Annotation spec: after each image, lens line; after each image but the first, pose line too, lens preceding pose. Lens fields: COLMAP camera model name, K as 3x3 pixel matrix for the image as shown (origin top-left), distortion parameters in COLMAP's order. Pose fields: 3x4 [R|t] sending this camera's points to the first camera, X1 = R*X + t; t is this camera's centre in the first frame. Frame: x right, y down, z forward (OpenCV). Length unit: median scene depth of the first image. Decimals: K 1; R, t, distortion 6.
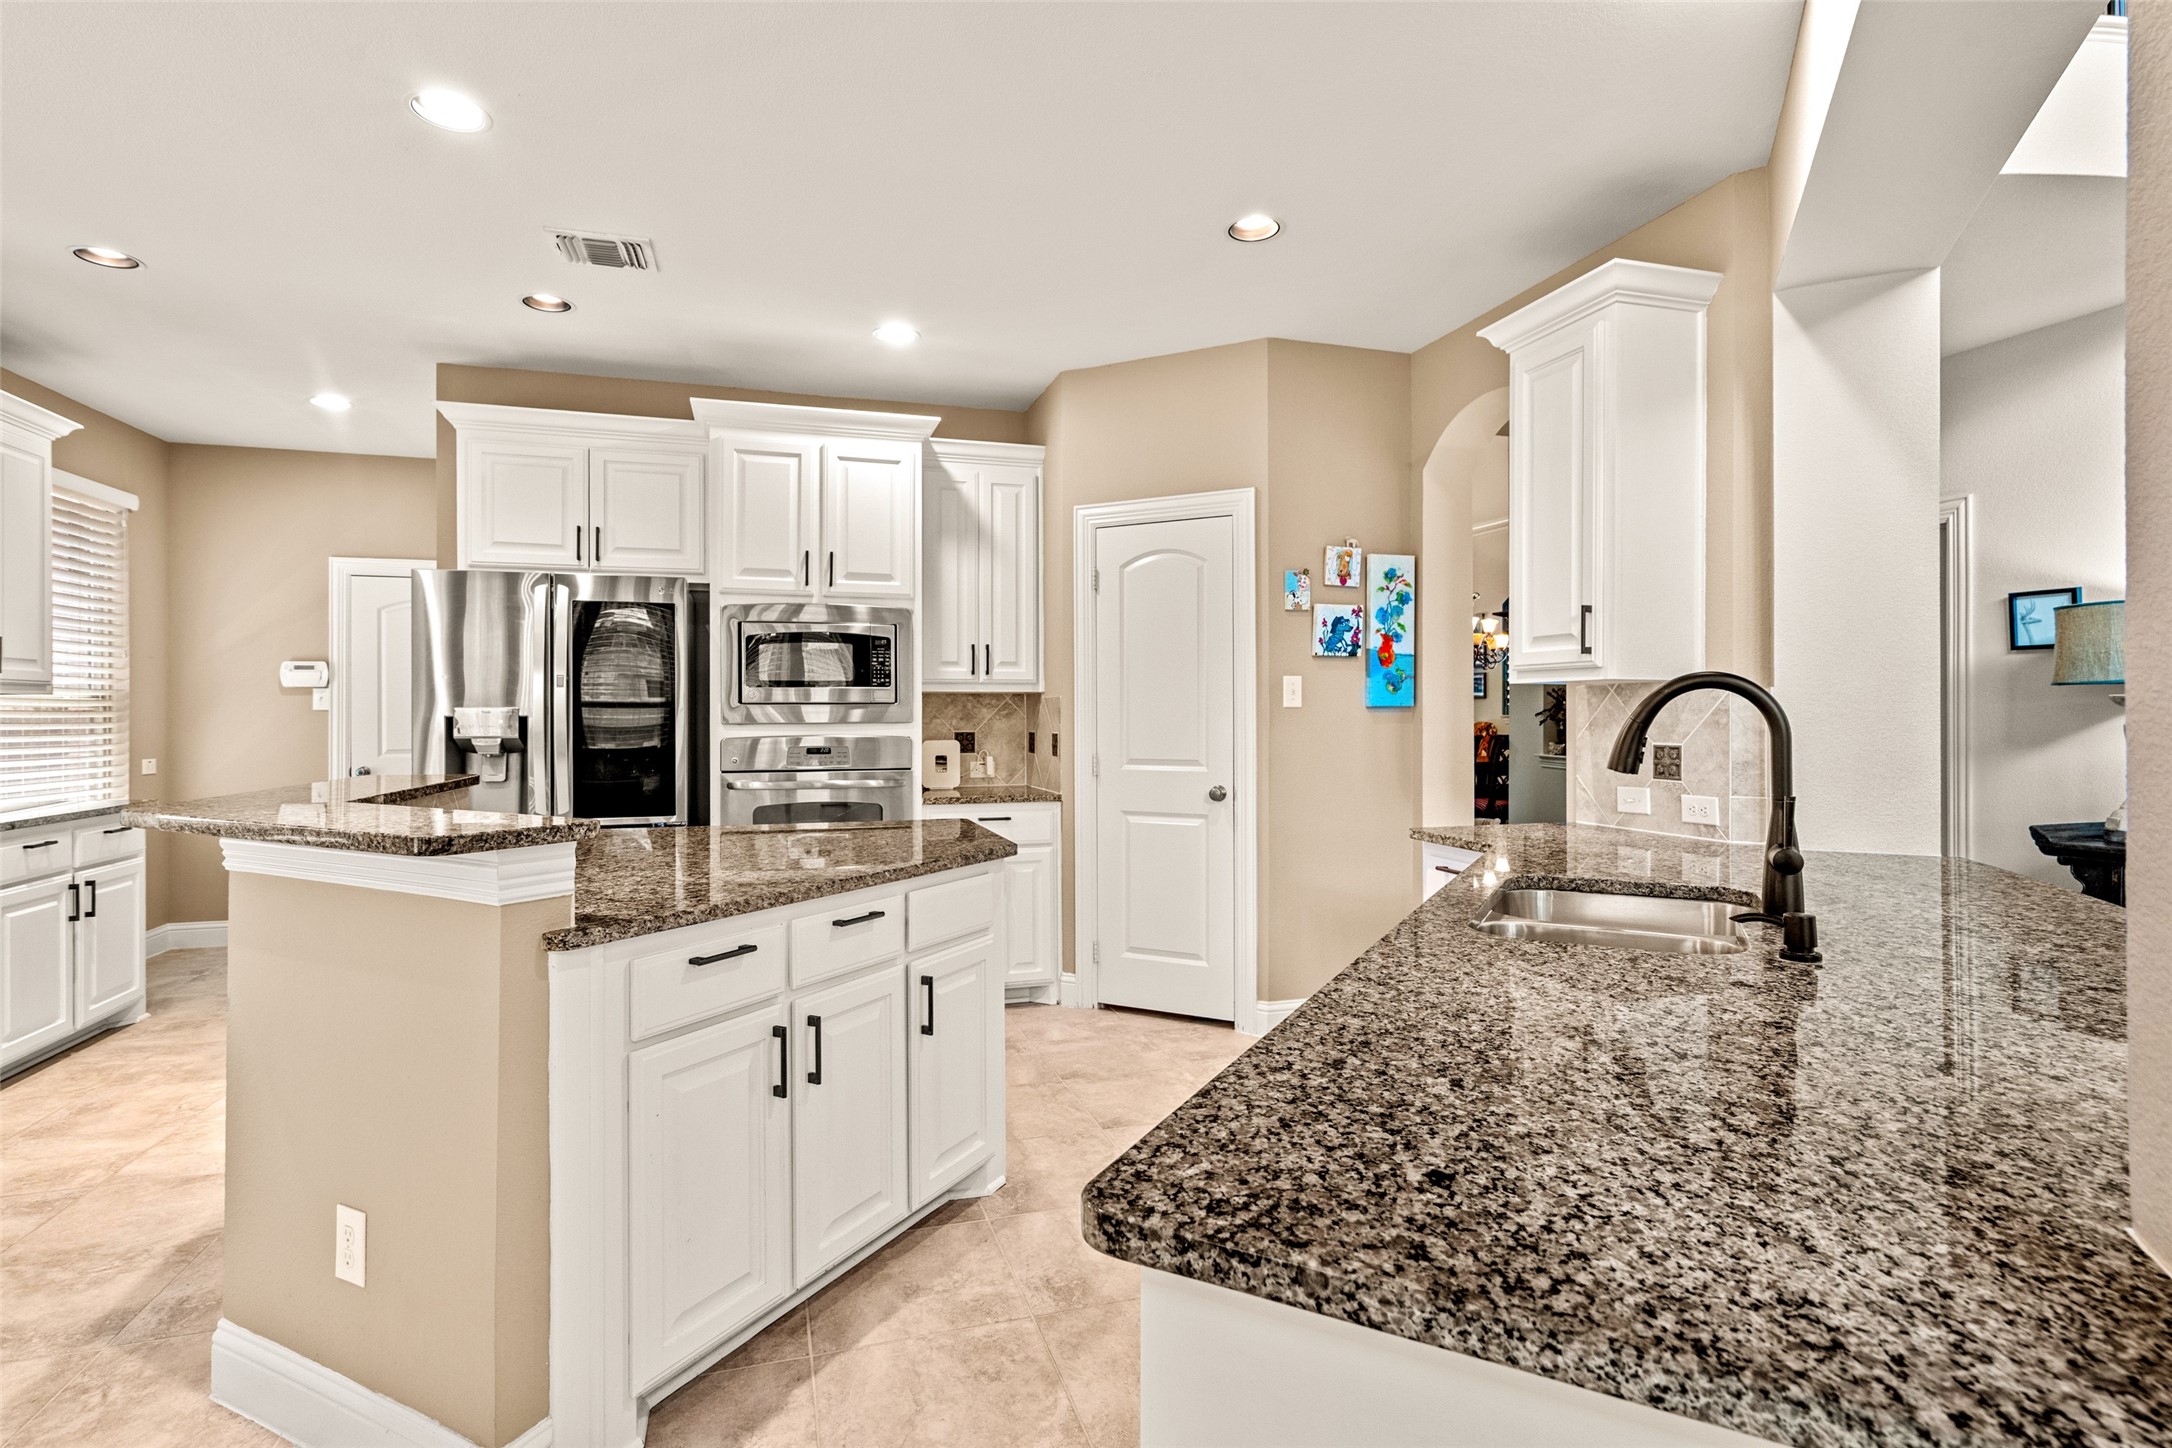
lens RADIAL K [[1045.5, 0, 1081.2], [0, 1045.5, 724.0], [0, 0, 1]] dist [0.001168, 0.000572]
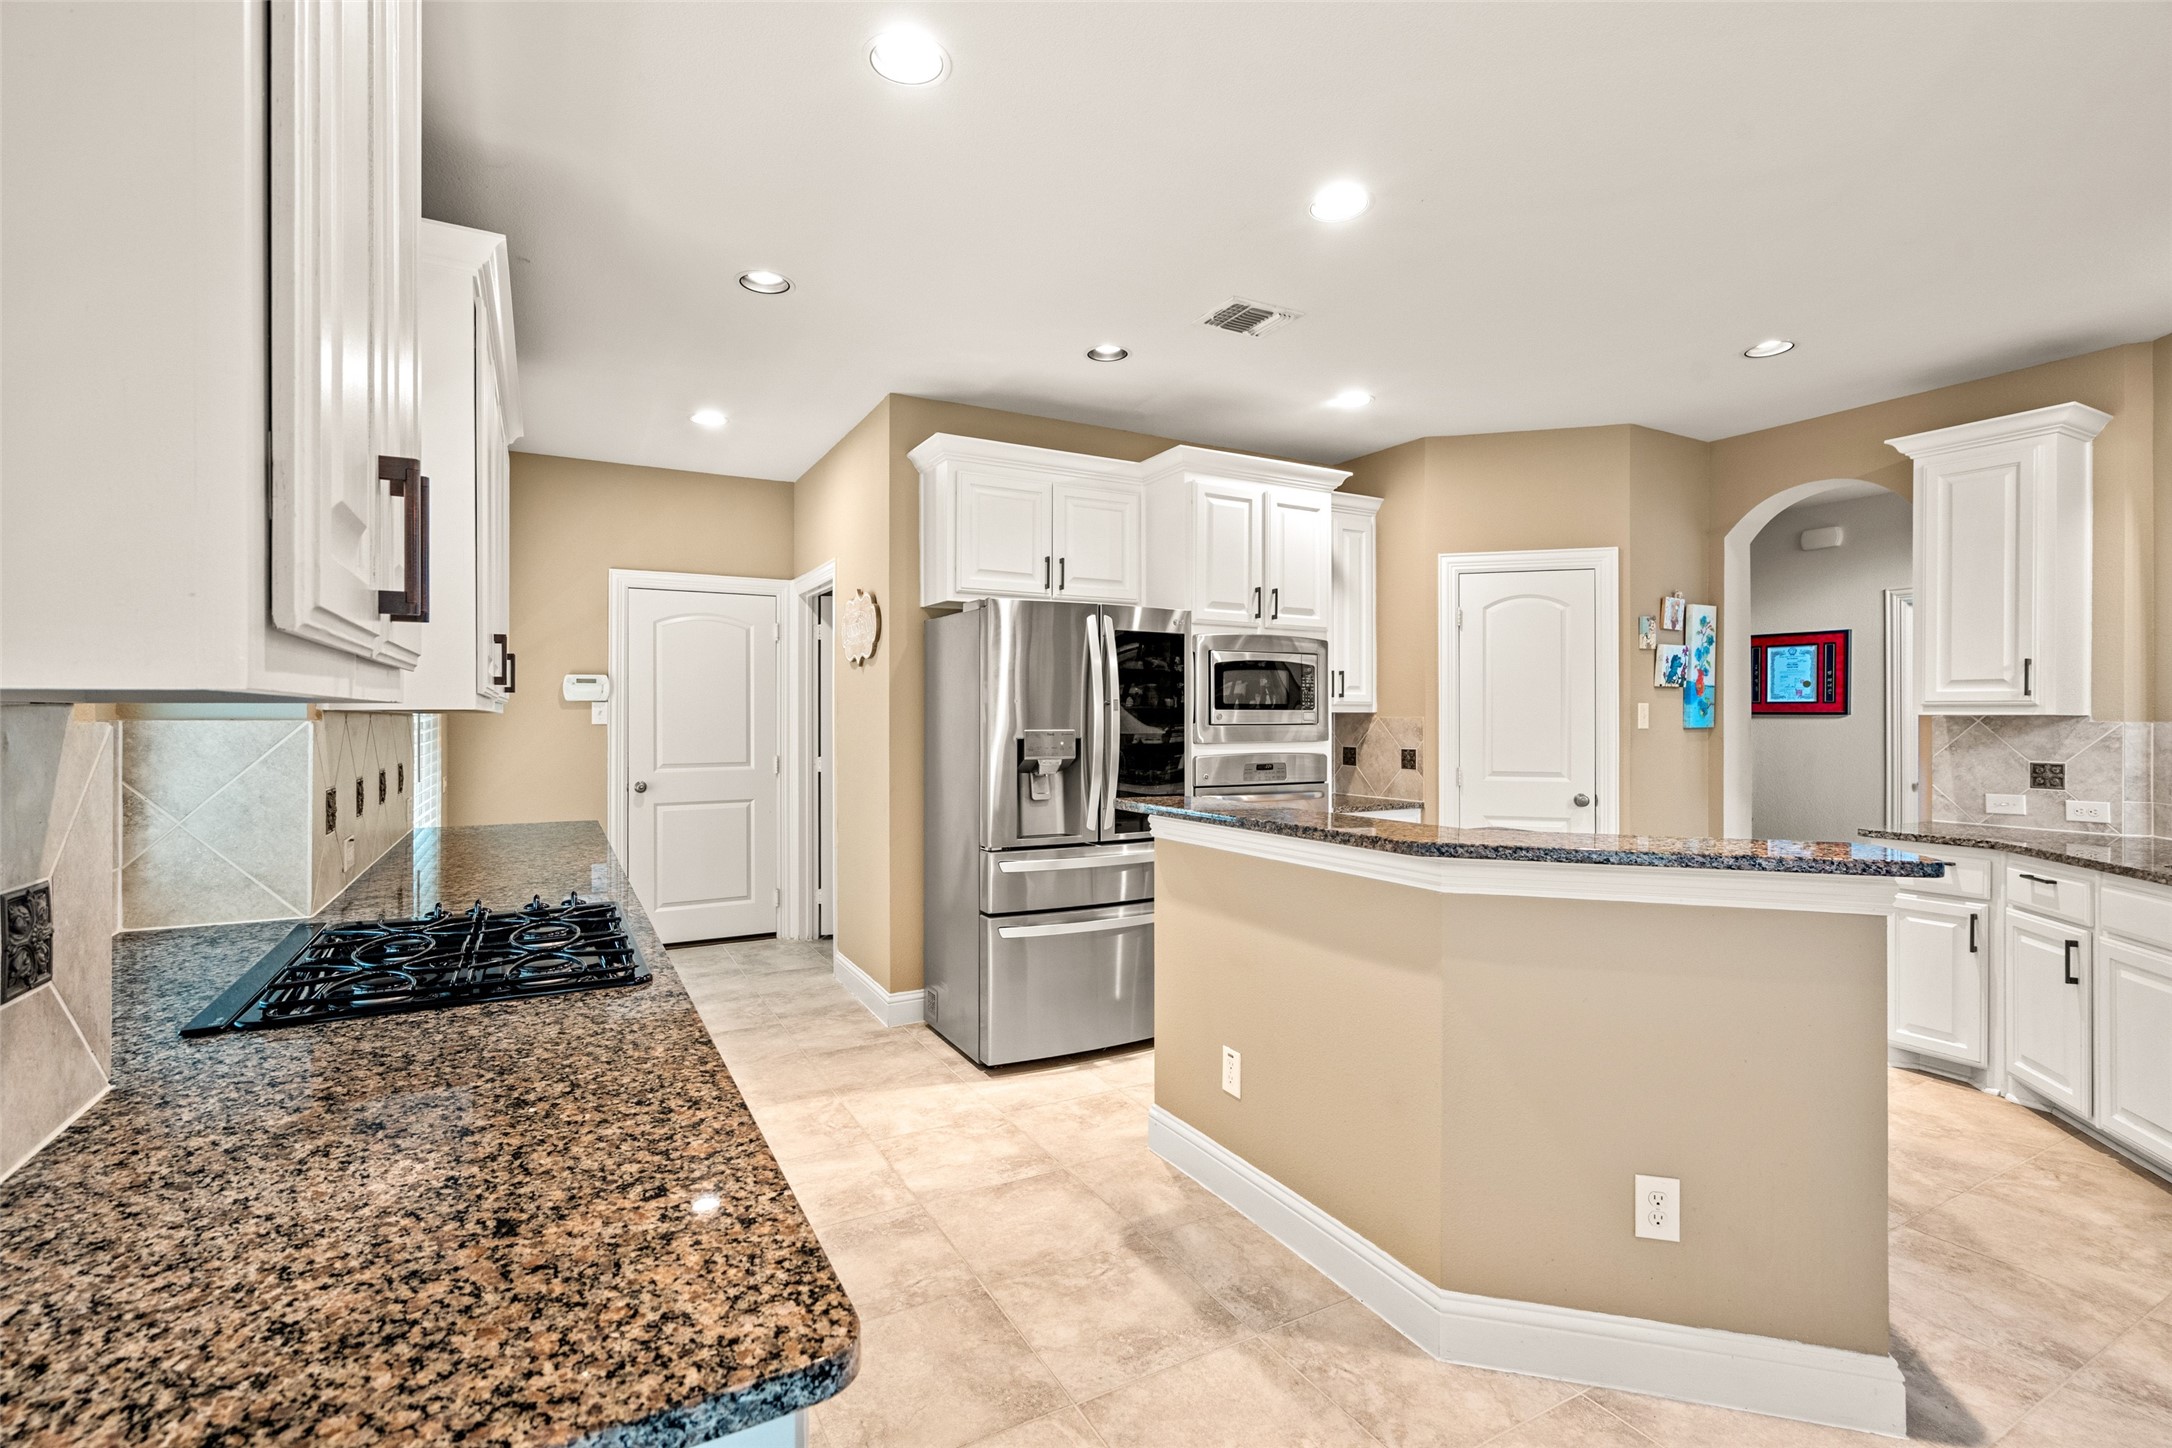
lens RADIAL K [[970.2, 0, 1071.6], [0, 970.2, 722.1], [0, 0, 1]] dist [-0.005903, 0.000322]
pose [[0.979761, 0.002818, 0.200150, -0.663257], [-0.002163, 0.999992, -0.003488, -0.018377], [-0.200158, 0.002984, 0.979759, 0.031140]]
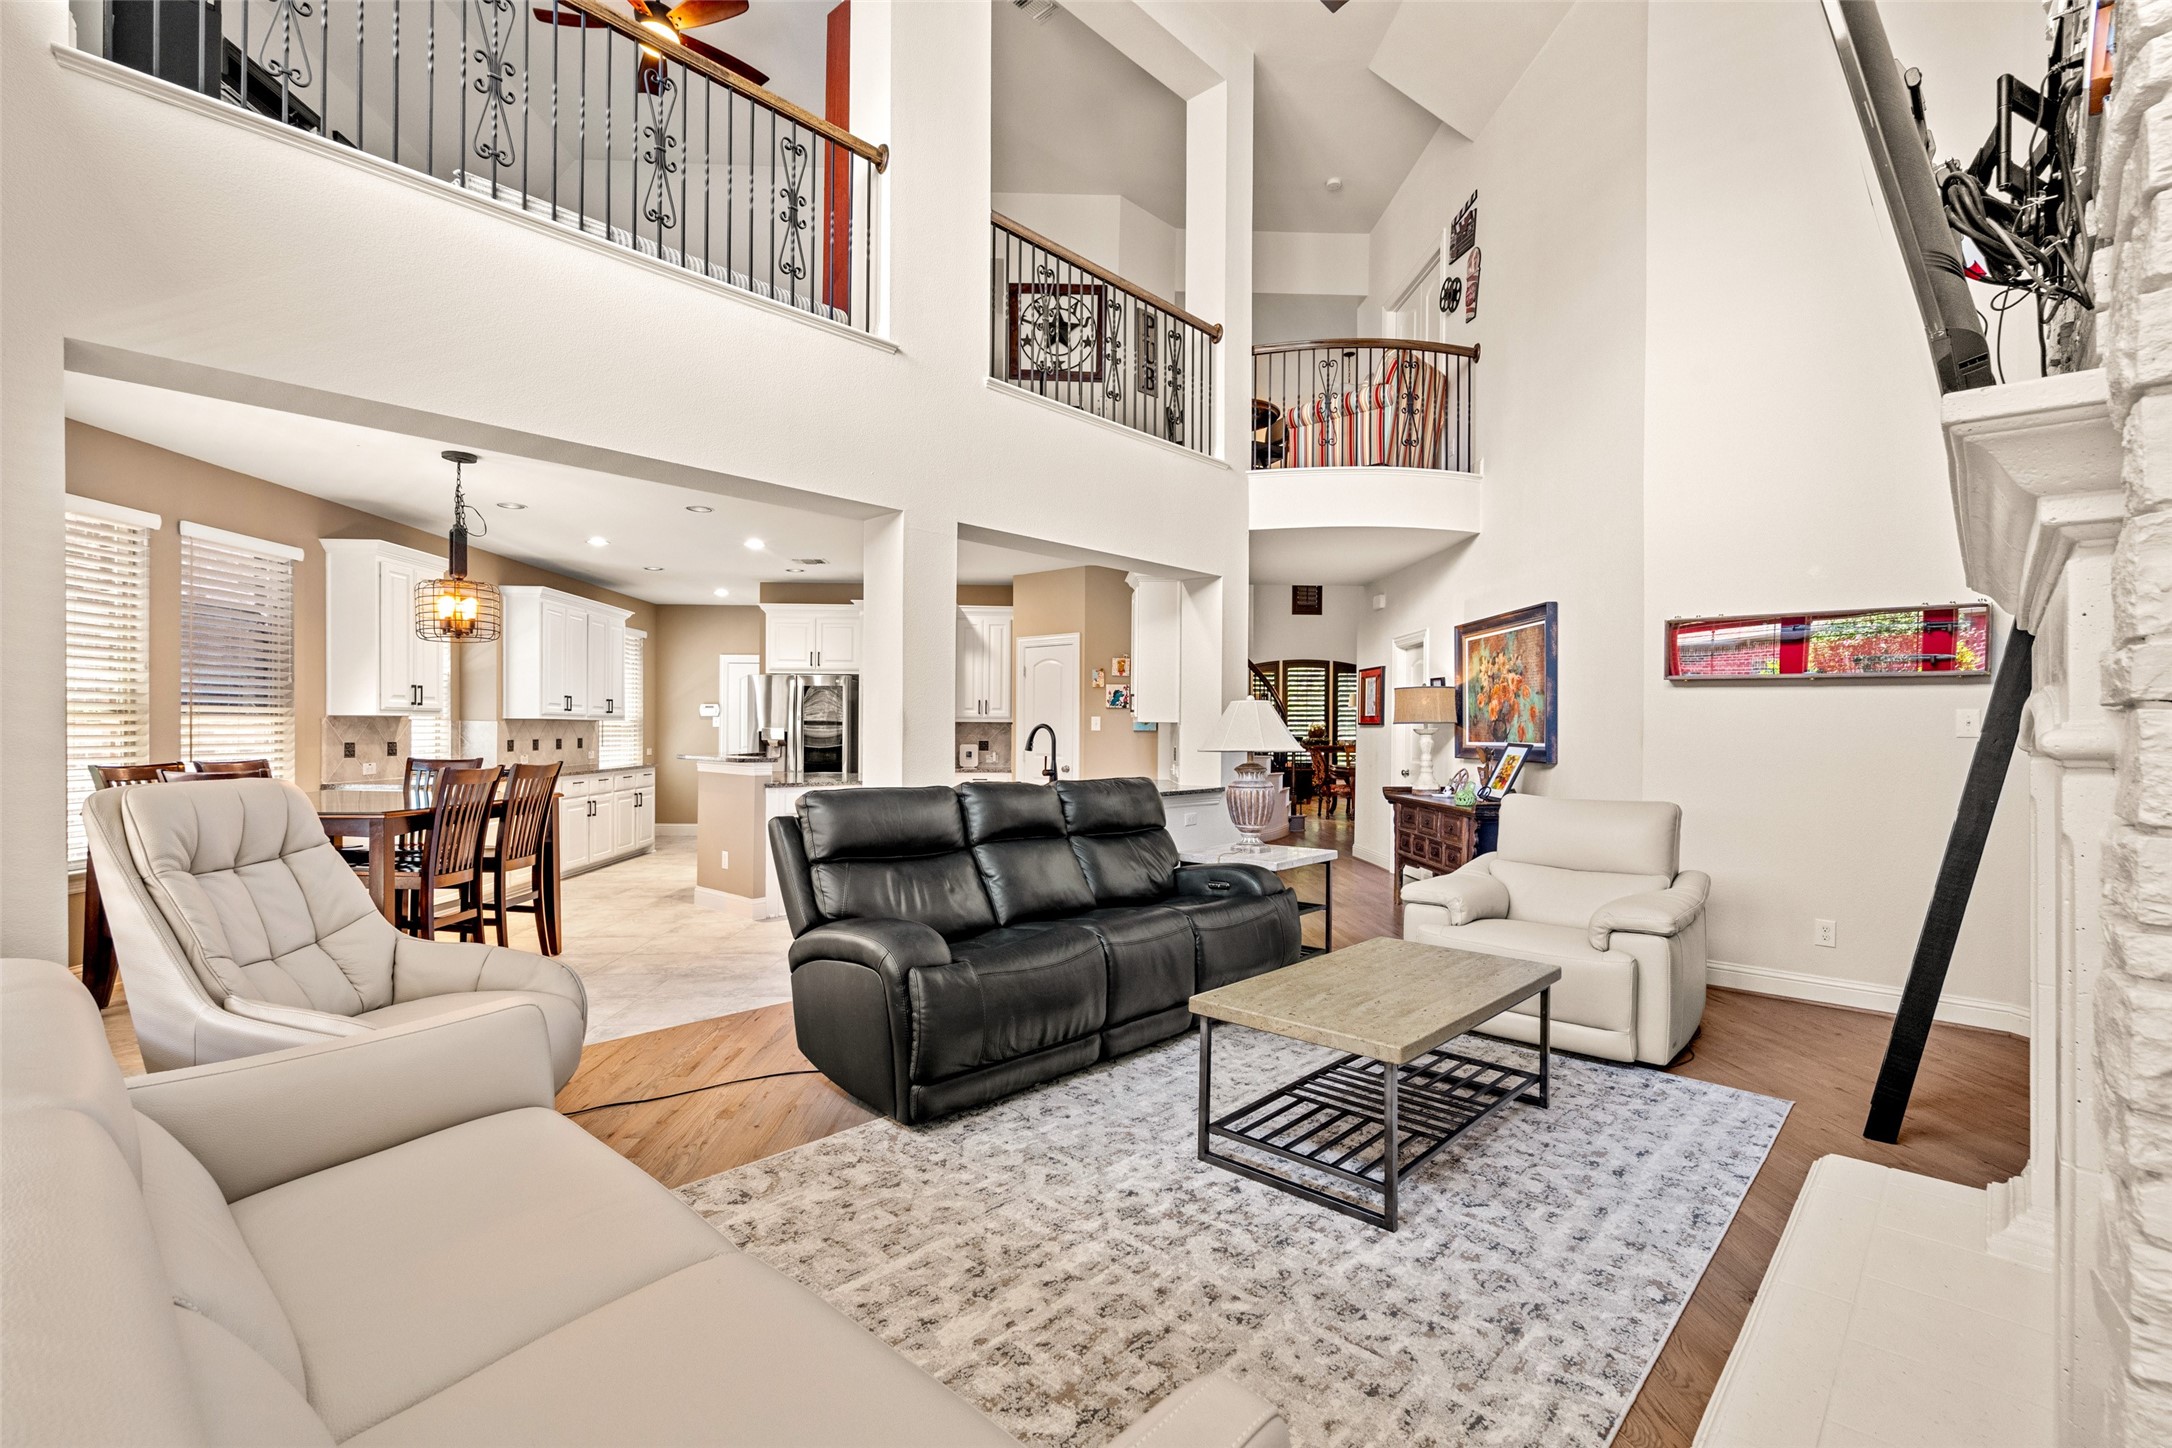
lens RADIAL K [[973.0, 0, 1084.2], [0, 973.0, 739.3], [0, 0, 1]] dist [-0.000322, 0.000217]
pose [[0.966051, 0.012131, -0.258065, 0.702382], [-0.012007, 0.999926, 0.002058, -0.001918], [0.258071, 0.001111, 0.966125, -0.994448]]
